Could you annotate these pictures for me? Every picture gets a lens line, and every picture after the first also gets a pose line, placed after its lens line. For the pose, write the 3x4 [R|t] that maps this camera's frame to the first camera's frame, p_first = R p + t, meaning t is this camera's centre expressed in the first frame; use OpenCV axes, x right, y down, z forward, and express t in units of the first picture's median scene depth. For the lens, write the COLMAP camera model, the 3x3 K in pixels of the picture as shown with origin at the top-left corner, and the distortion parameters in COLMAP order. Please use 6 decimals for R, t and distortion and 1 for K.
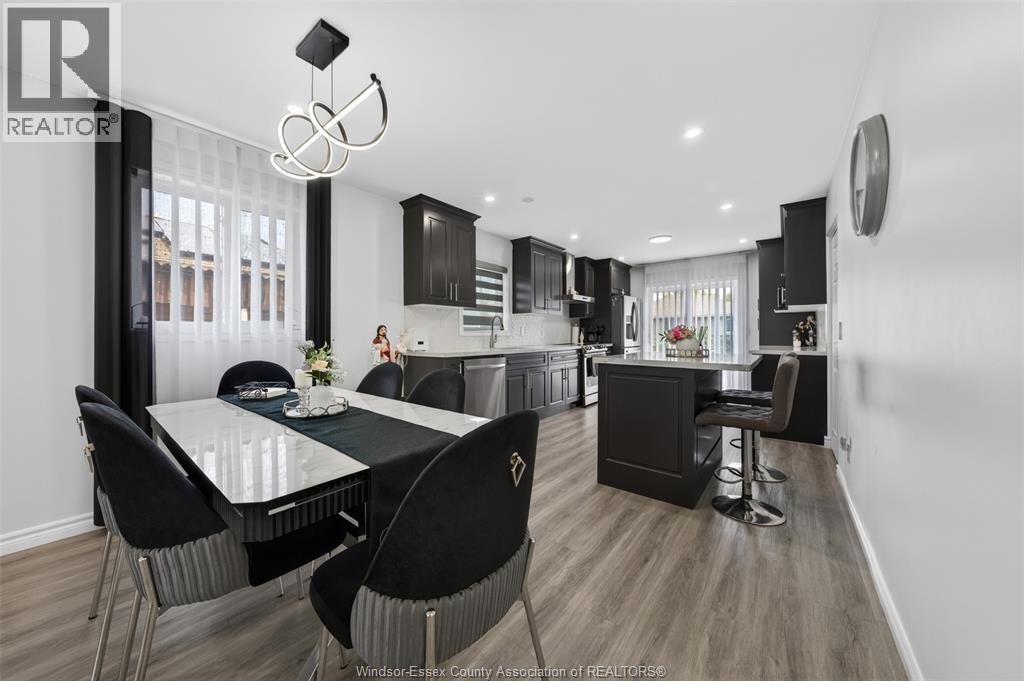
lens RADIAL K [[358.1, 0, 508.4], [0, 358.1, 339.7], [0, 0, 1]] dist [-0.000893, -0.000141]
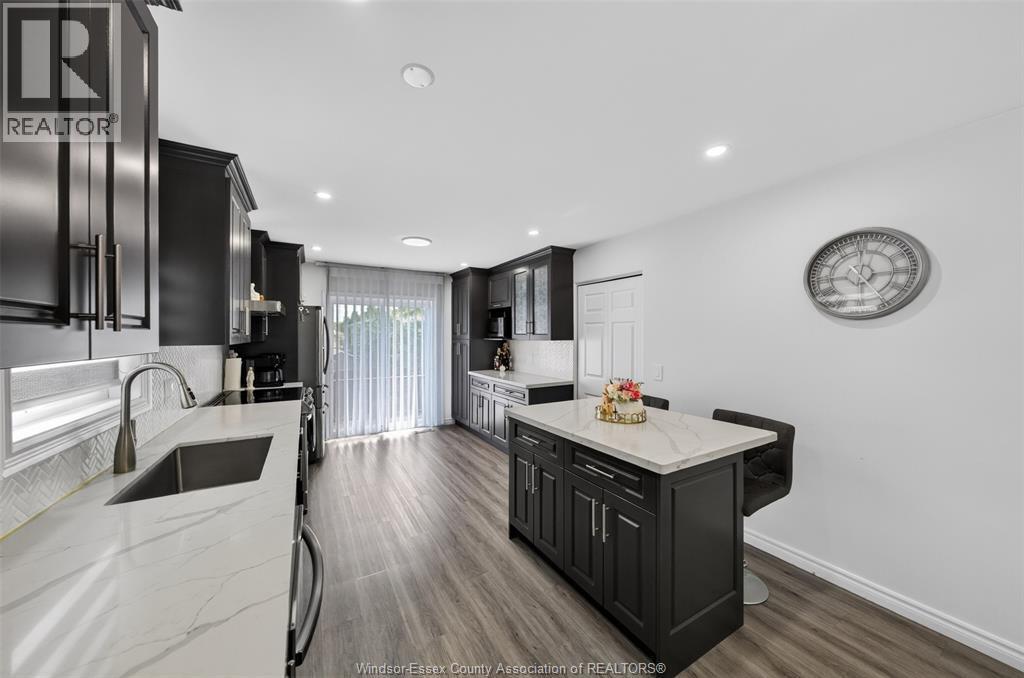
lens RADIAL K [[358.1, 0, 508.4], [0, 358.1, 338.2], [0, 0, 1]] dist [-0.000893, -0.000141]
pose [[0.374933, -0.002330, 0.927049, -0.183268], [0.009191, 0.999957, -0.001204, -0.073544], [-0.927006, 0.008972, 0.374939, 0.514971]]
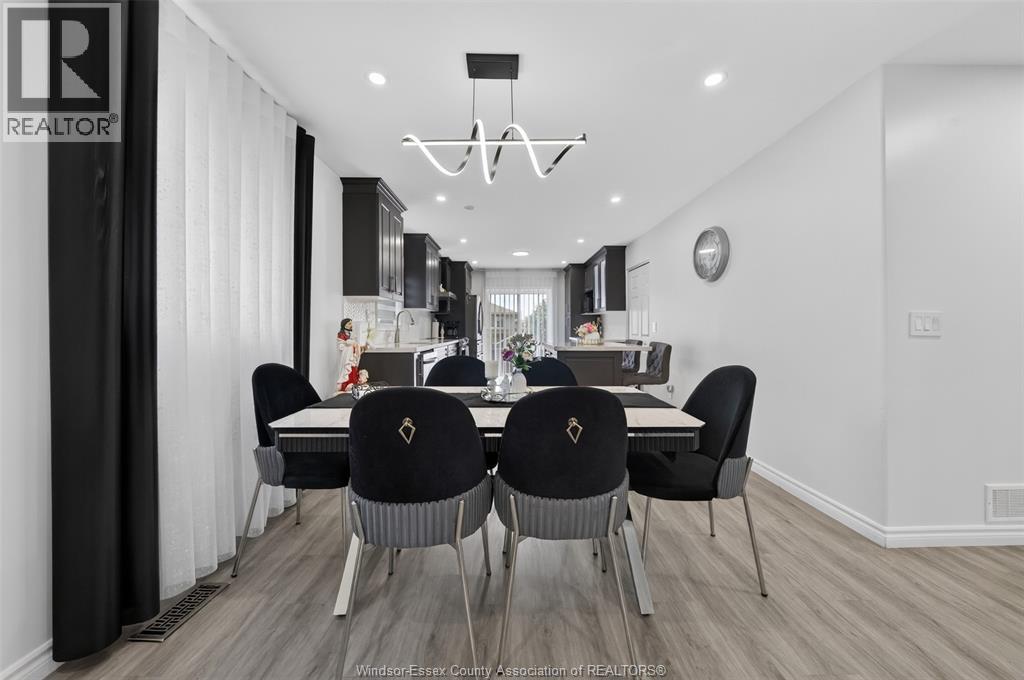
lens RADIAL K [[358.1, 0, 508.4], [0, 358.1, 339.2], [0, 0, 1]] dist [-0.000893, -0.000141]
pose [[0.783296, -0.013550, 0.621501, -0.368462], [0.004546, 0.999861, 0.016069, -0.001115], [-0.621632, -0.009761, 0.783248, 0.042387]]
